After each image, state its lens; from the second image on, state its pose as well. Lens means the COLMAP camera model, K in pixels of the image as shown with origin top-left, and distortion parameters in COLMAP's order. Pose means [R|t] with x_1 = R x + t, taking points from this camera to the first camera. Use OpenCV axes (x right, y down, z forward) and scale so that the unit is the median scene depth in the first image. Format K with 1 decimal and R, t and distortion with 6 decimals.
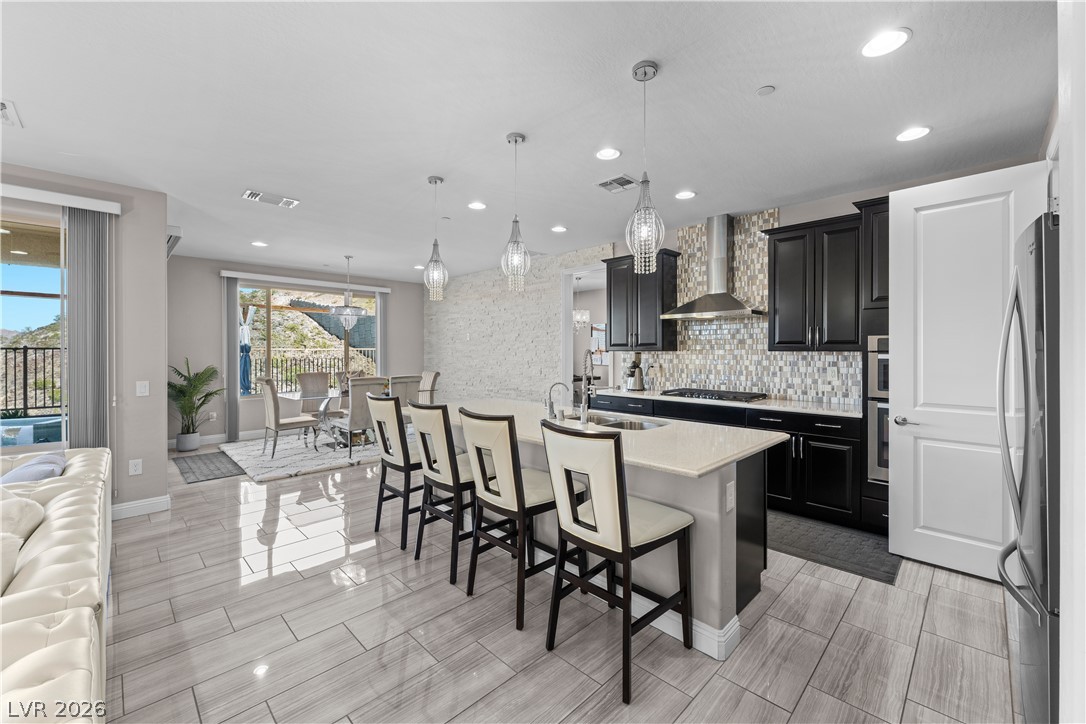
lens RADIAL K [[440.4, 0, 543.6], [0, 440.4, 351.1], [0, 0, 1]] dist [-0.003405, 0.000291]
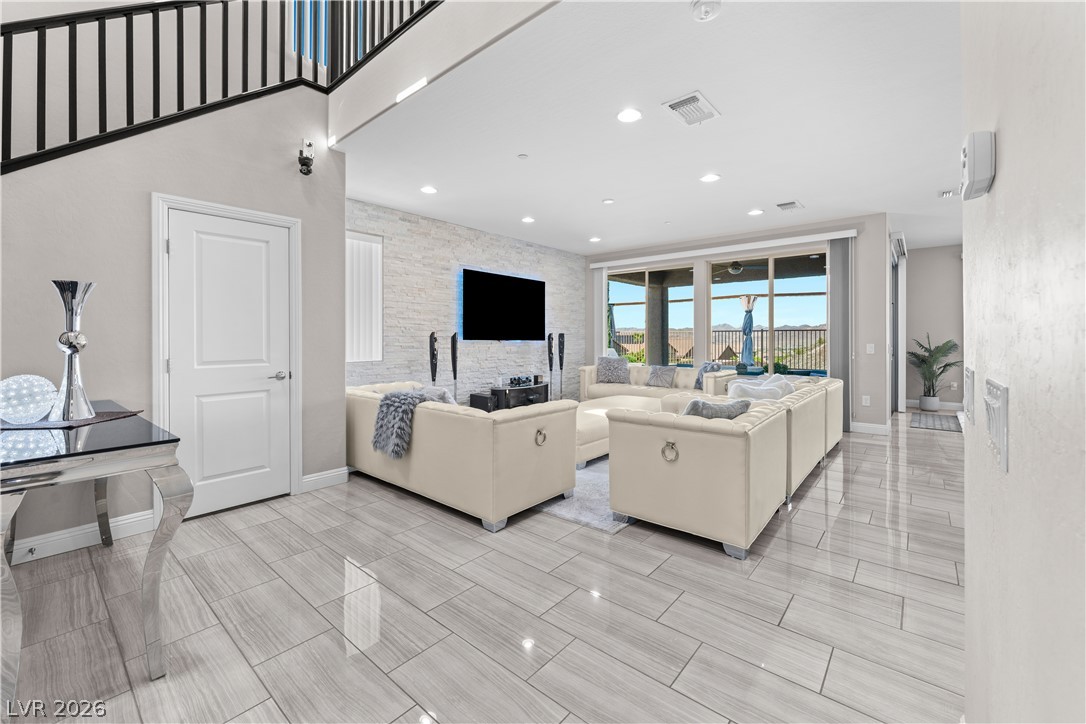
lens RADIAL K [[440.4, 0, 548.3], [0, 440.4, 338.0], [0, 0, 1]] dist [-0.003405, 0.000291]
pose [[0.076700, 0.002189, -0.997052, 0.375682], [-0.001725, 0.999996, 0.002063, 0.034811], [0.997053, 0.001562, 0.076704, -0.152766]]
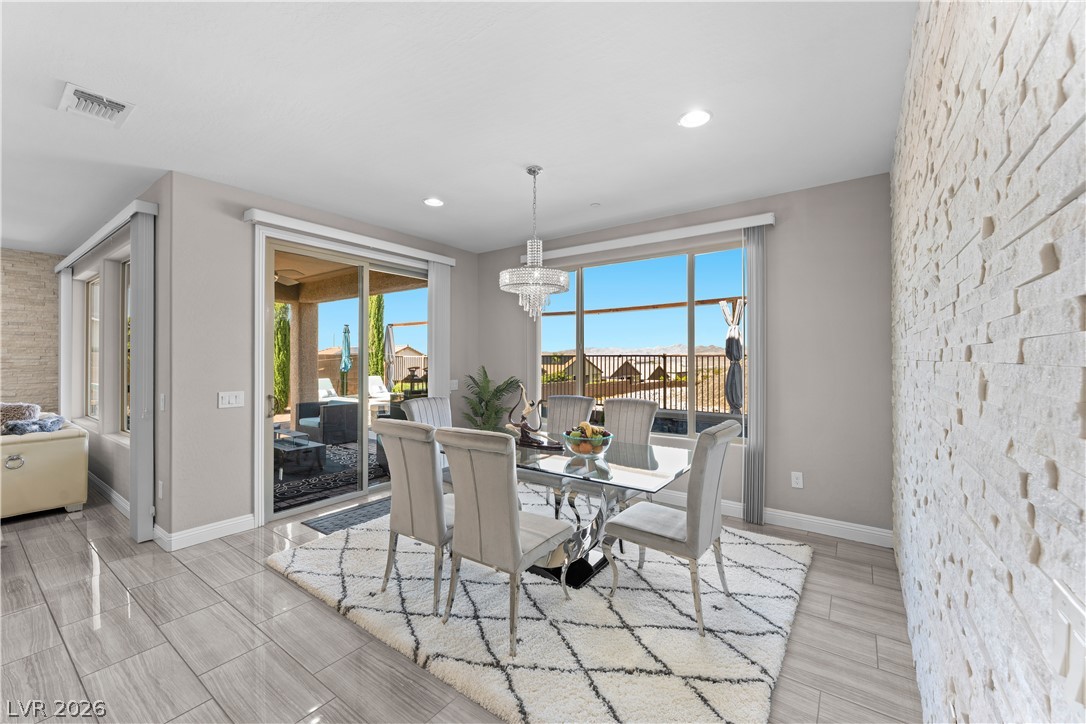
lens RADIAL K [[440.4, 0, 537.3], [0, 440.4, 356.9], [0, 0, 1]] dist [-0.003405, 0.000291]
pose [[0.157101, 0.000512, -0.987582, 0.060019], [-0.003027, 0.999995, 0.000037, -0.006386], [0.987578, 0.002984, 0.157102, 1.258794]]
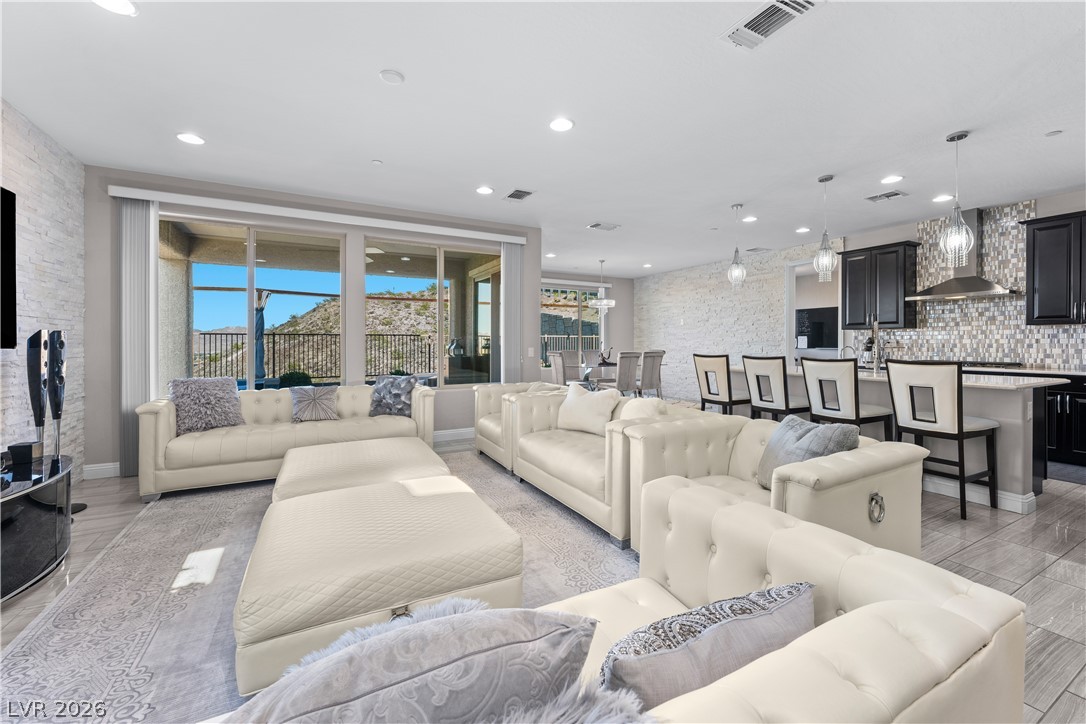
lens RADIAL K [[440.4, 0, 542.3], [0, 440.4, 344.3], [0, 0, 1]] dist [-0.003405, 0.000291]
pose [[0.959060, -0.000266, -0.283204, -0.330787], [0.001031, 0.999996, 0.002551, 0.039983], [0.283202, -0.002739, 0.959056, -0.405540]]
